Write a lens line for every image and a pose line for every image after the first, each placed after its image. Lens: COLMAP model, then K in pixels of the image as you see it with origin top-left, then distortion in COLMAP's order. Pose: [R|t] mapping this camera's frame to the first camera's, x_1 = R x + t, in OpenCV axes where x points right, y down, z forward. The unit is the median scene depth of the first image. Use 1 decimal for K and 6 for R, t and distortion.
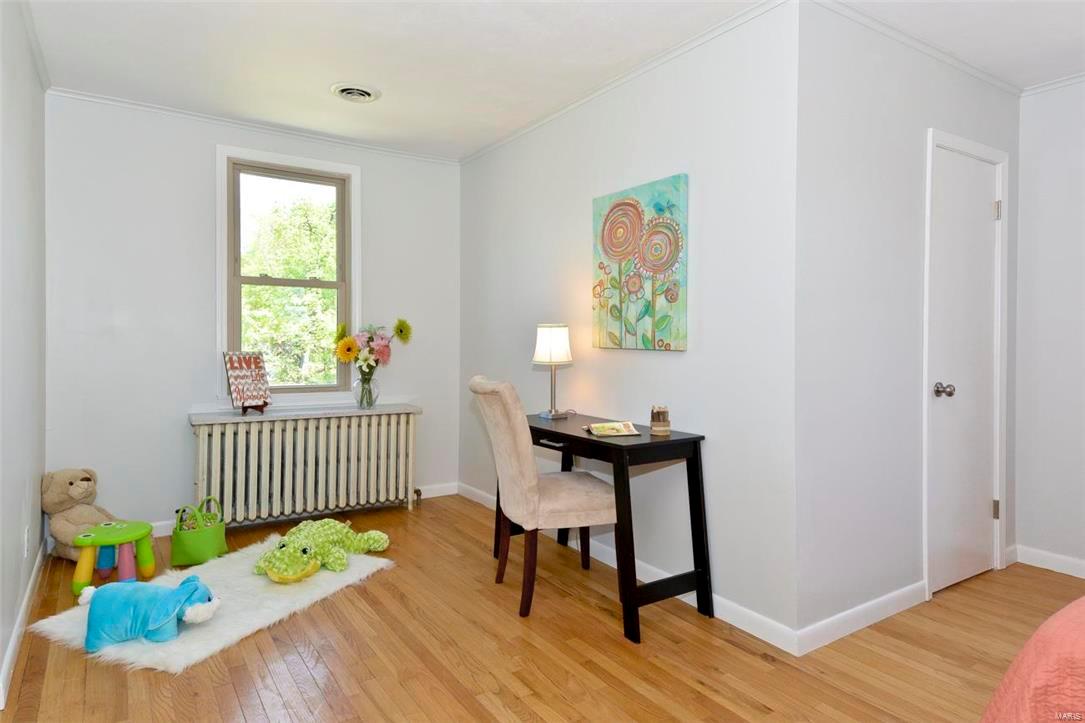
lens RADIAL K [[628.6, 0, 545.2], [0, 628.6, 346.1], [0, 0, 1]] dist [0.028211, 0.000296]
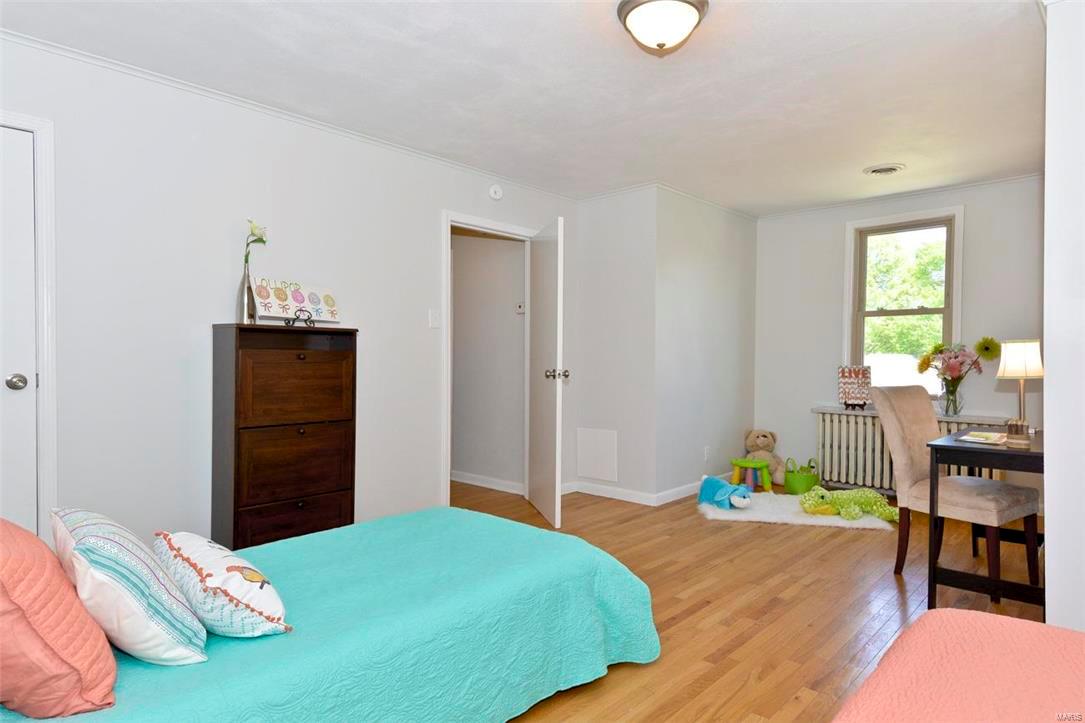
lens RADIAL K [[628.6, 0, 545.2], [0, 628.6, 346.1], [0, 0, 1]] dist [0.028211, 0.000296]
pose [[0.214486, -0.024341, -0.976424, 0.766381], [-0.008386, 0.999607, -0.026761, 0.009131], [0.976691, 0.013928, 0.214197, 0.025795]]
